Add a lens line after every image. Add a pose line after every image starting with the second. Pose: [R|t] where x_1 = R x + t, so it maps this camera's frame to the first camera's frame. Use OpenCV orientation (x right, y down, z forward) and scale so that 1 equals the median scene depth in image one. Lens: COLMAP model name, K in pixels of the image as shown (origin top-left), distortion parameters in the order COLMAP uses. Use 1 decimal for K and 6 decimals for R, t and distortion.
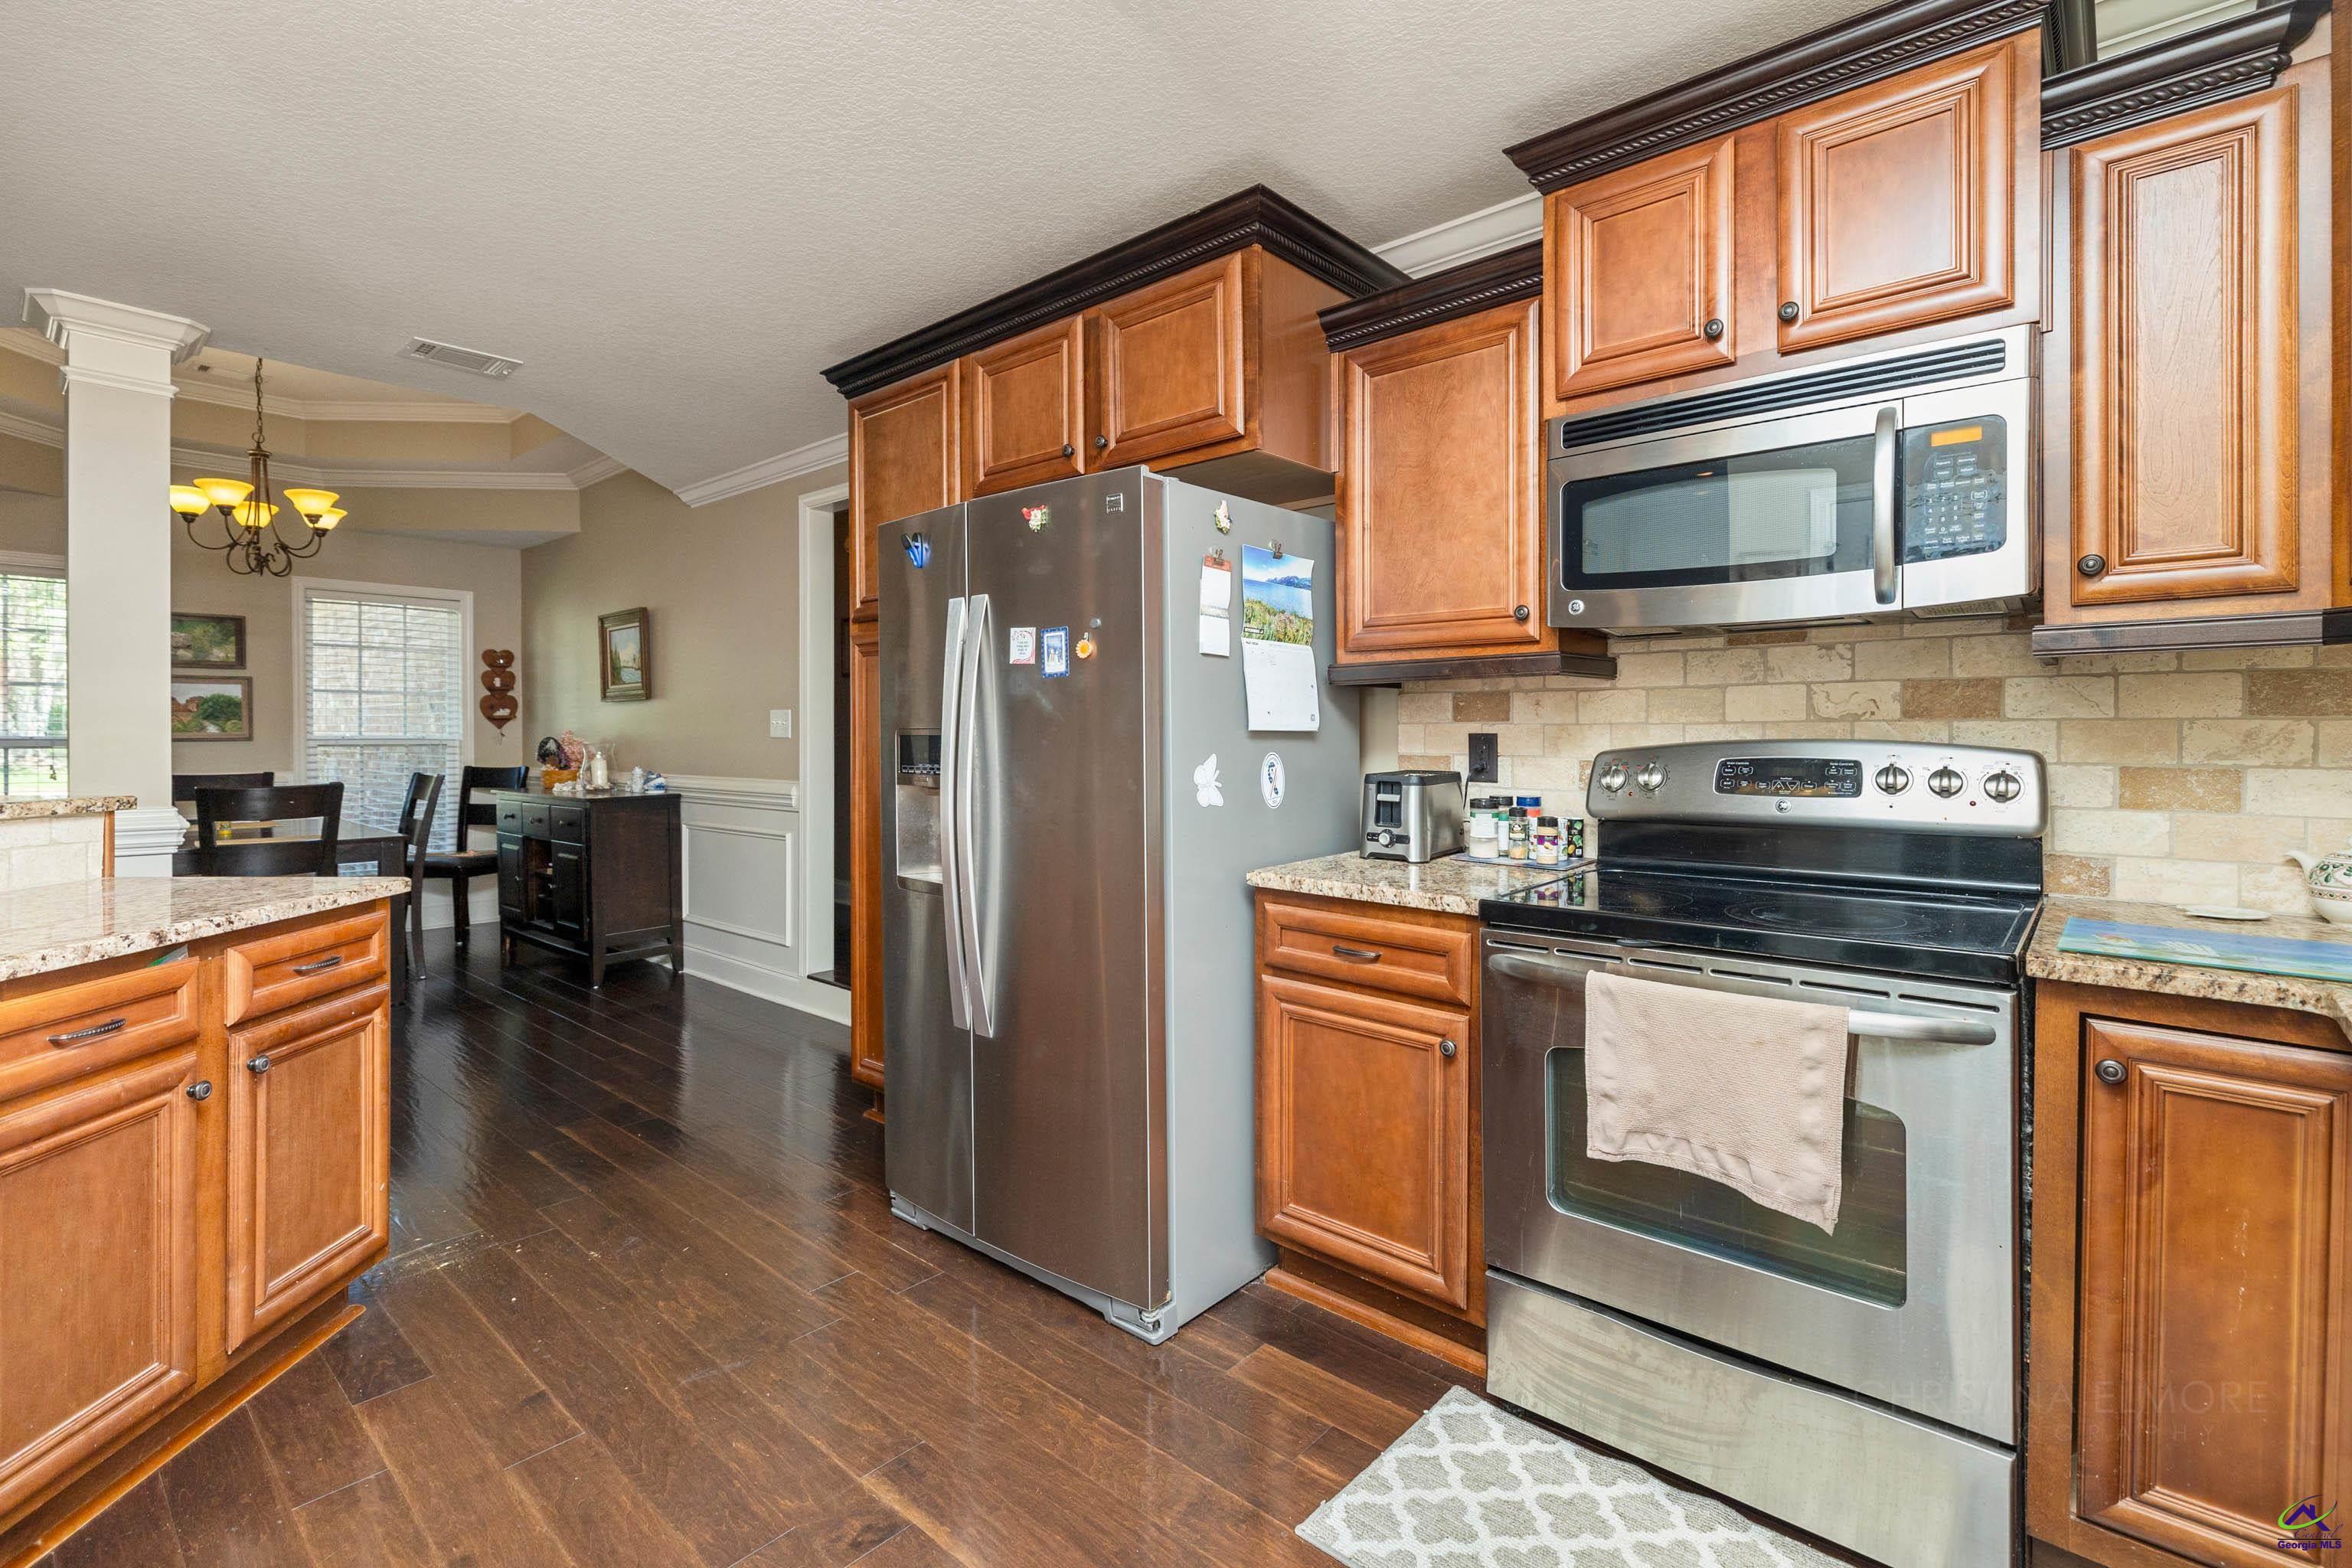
lens RADIAL K [[1064.9, 0, 1171.0], [0, 1064.9, 736.8], [0, 0, 1]] dist [0.000829, 0.000157]
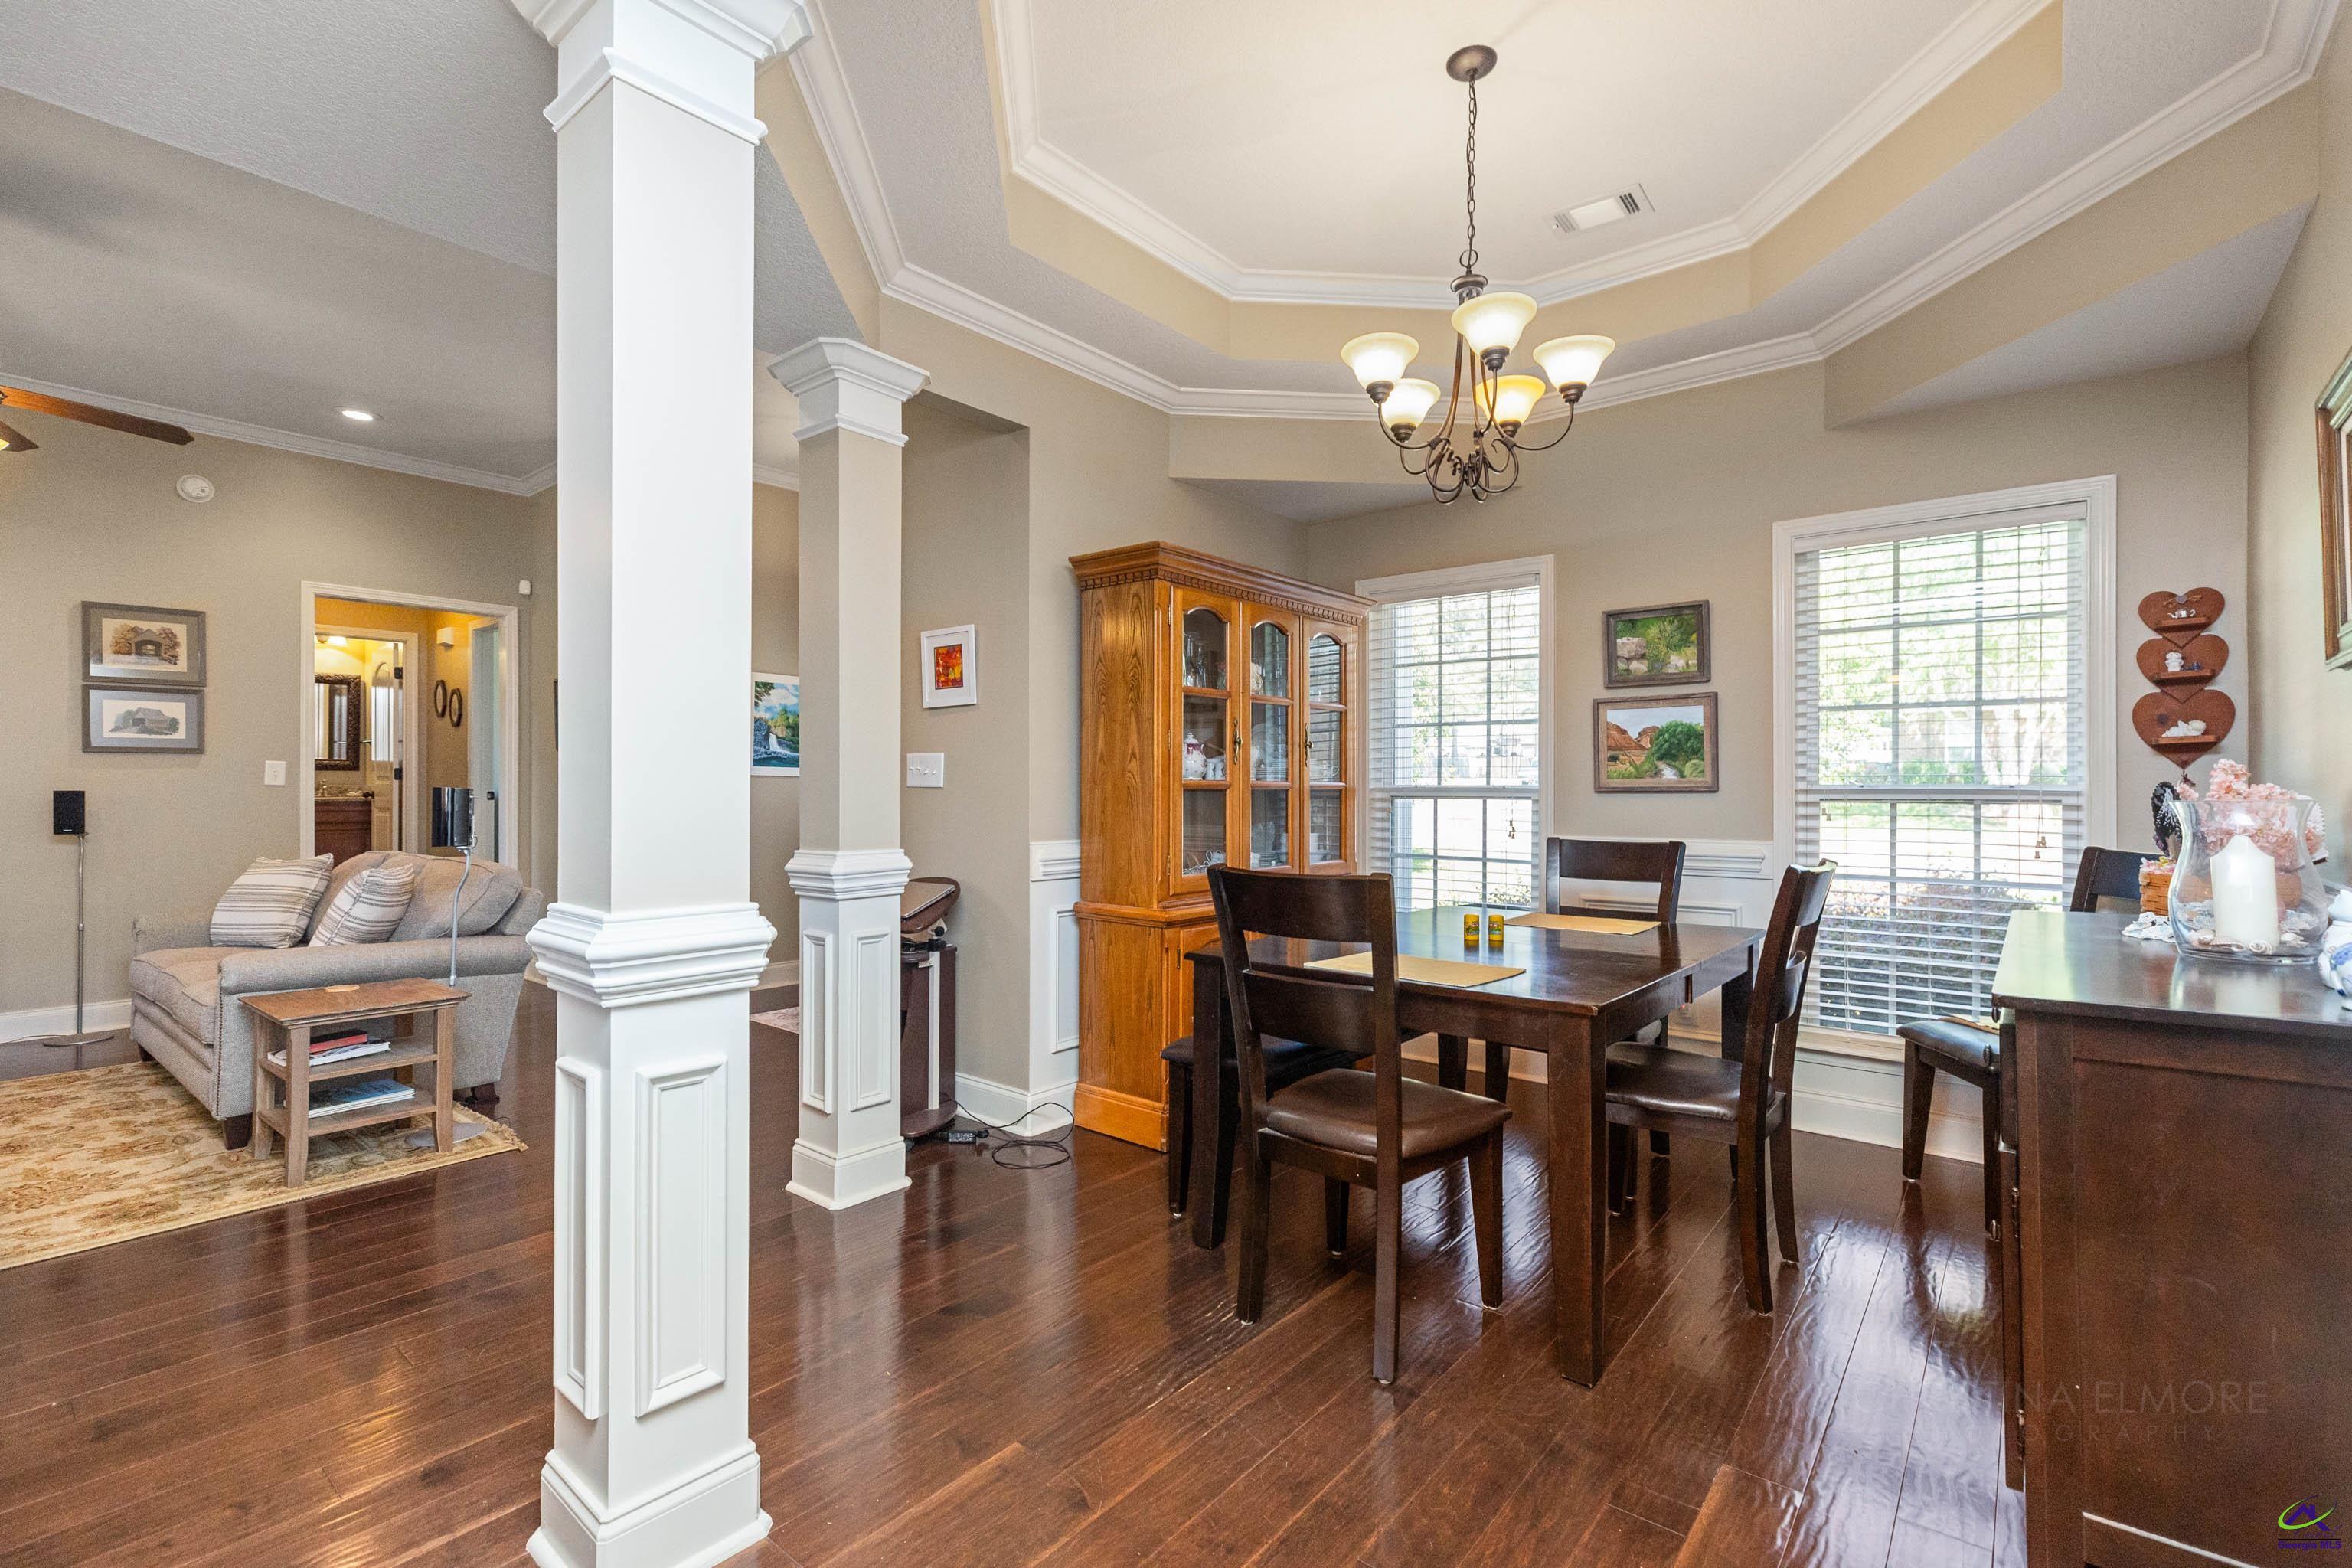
lens RADIAL K [[1052.2, 0, 1166.9], [0, 1052.2, 779.7], [0, 0, 1]] dist [0.001342, -0.000210]
pose [[0.029897, -0.008866, -0.999514, -0.640759], [-0.004172, 0.999951, -0.008995, 0.010688], [0.999544, 0.004439, 0.029859, 1.749838]]
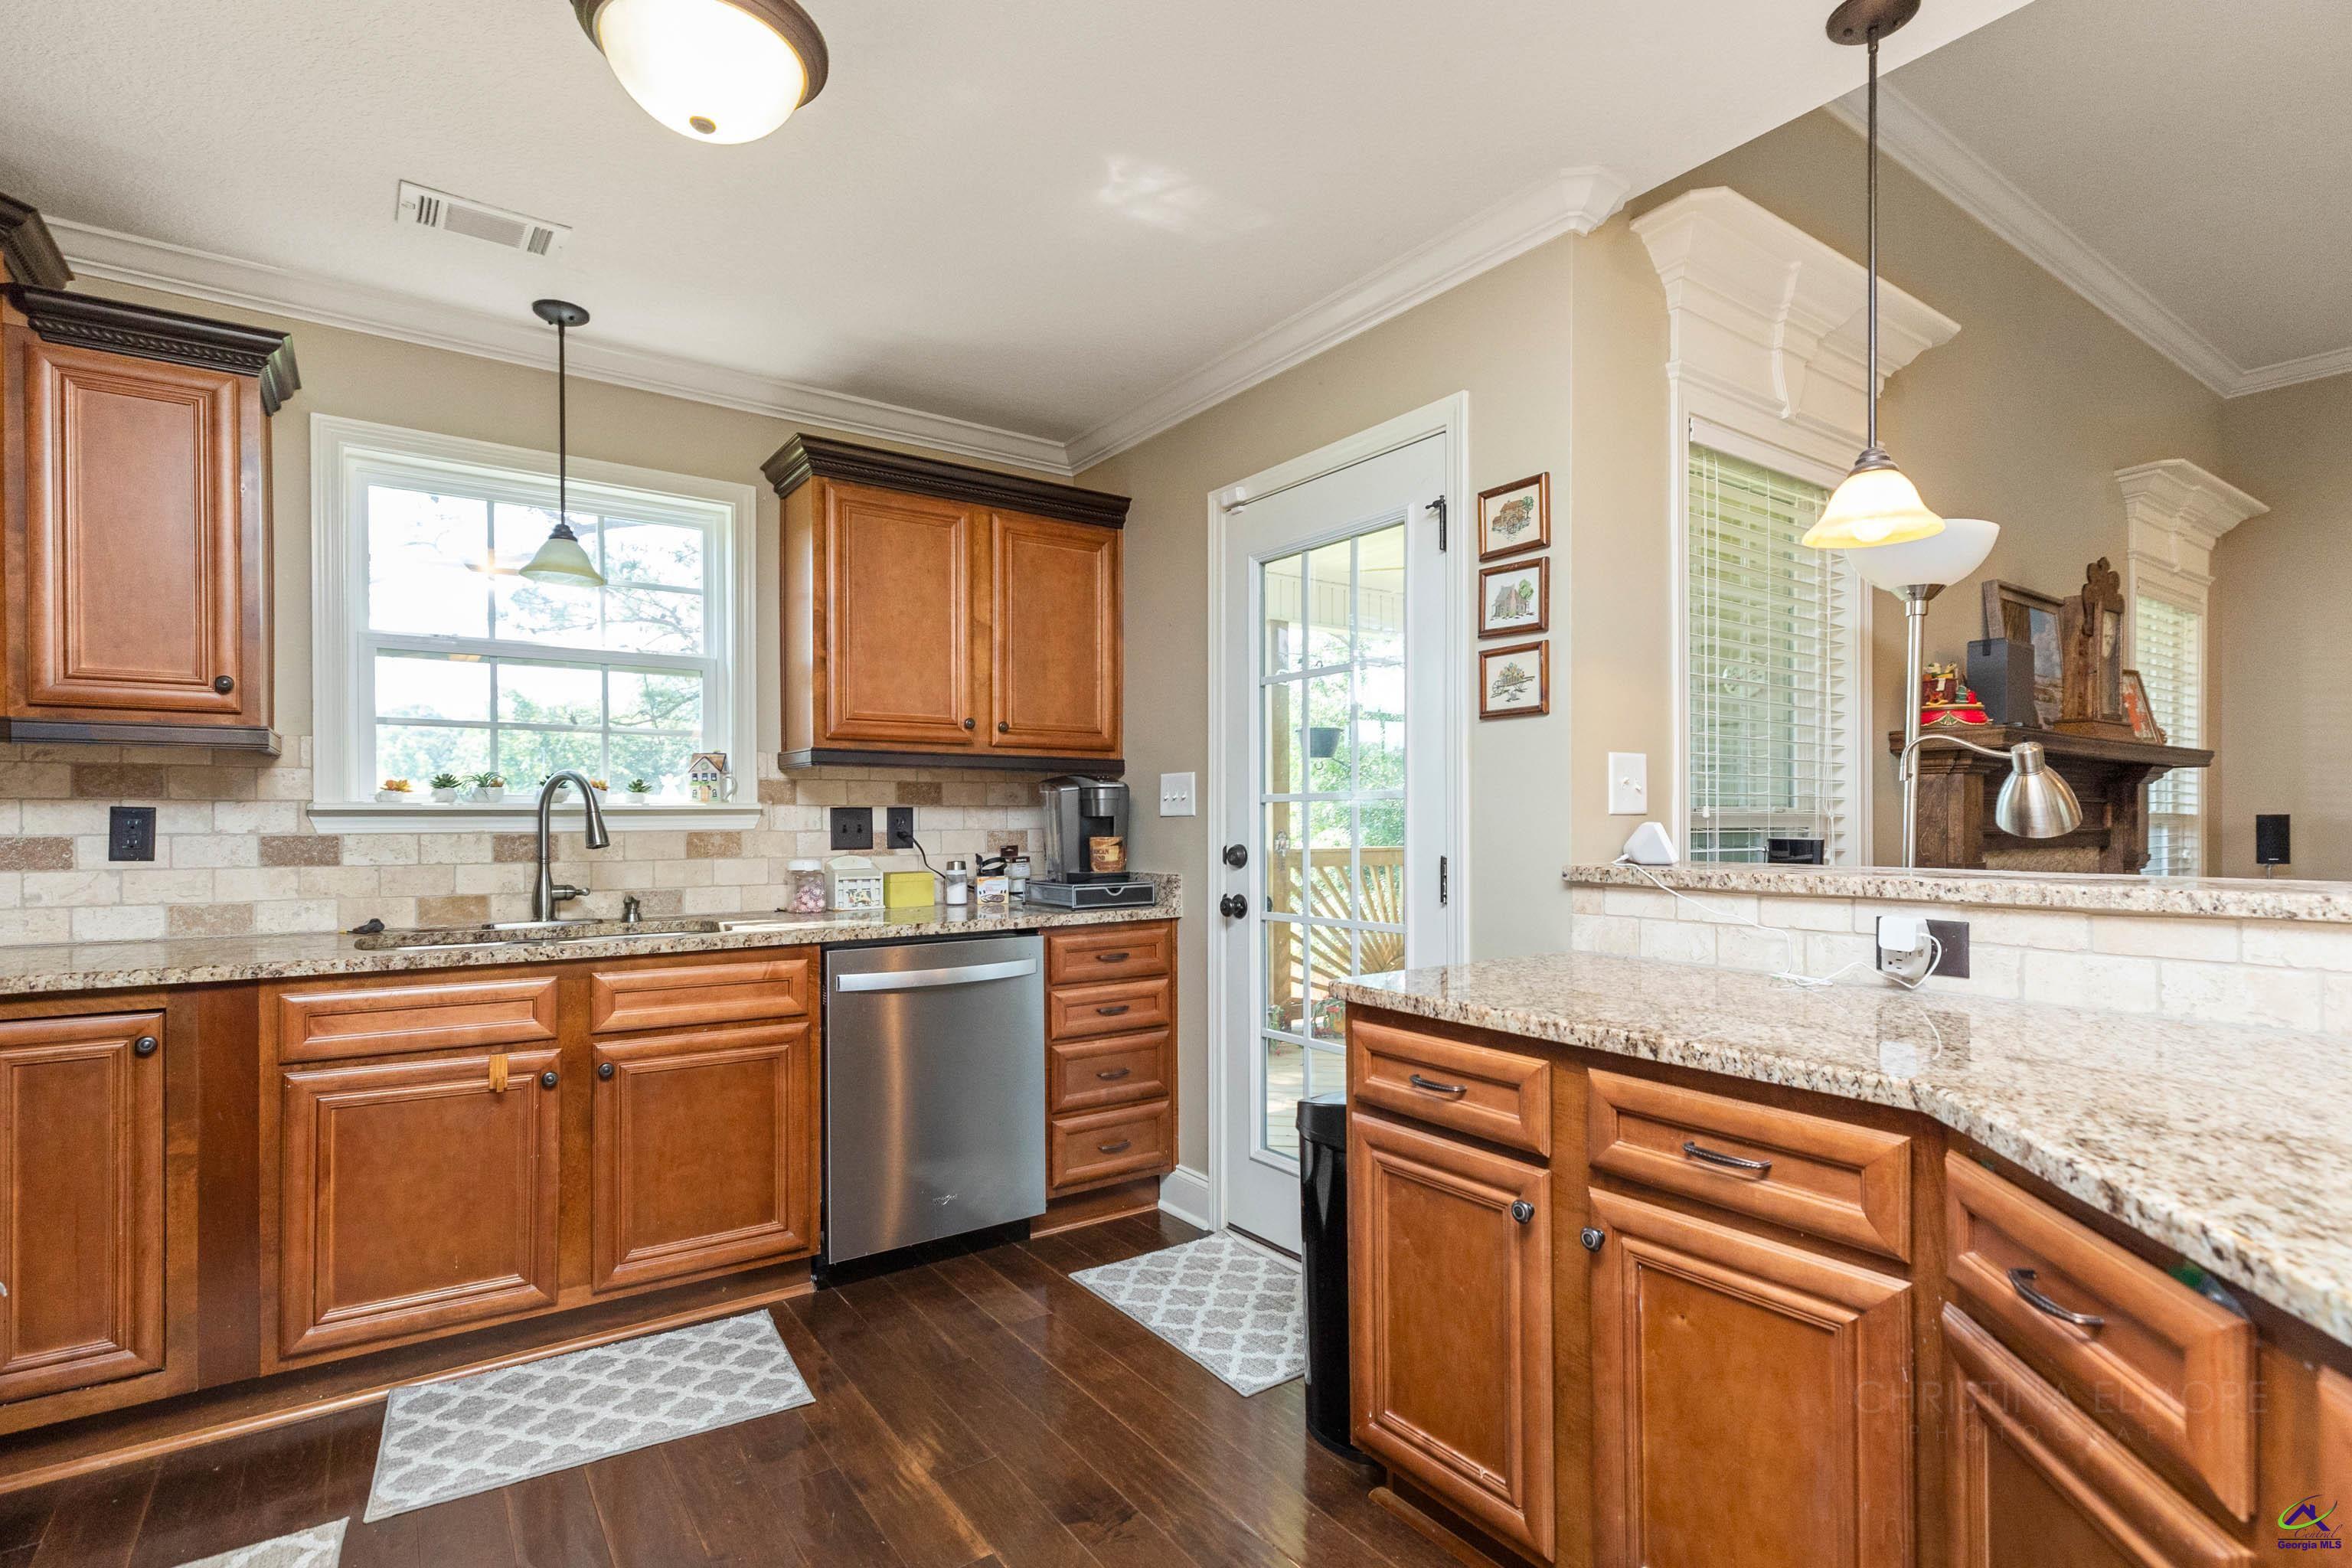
lens RADIAL K [[1120.2, 0, 1179.8], [0, 1120.2, 833.6], [0, 0, 1]] dist [0.002790, -0.000001]
pose [[-0.973517, -0.000646, 0.228612, -0.479062], [0.002516, 0.999905, 0.013539, 0.010552], [-0.228599, 0.013756, -0.973423, 1.171315]]
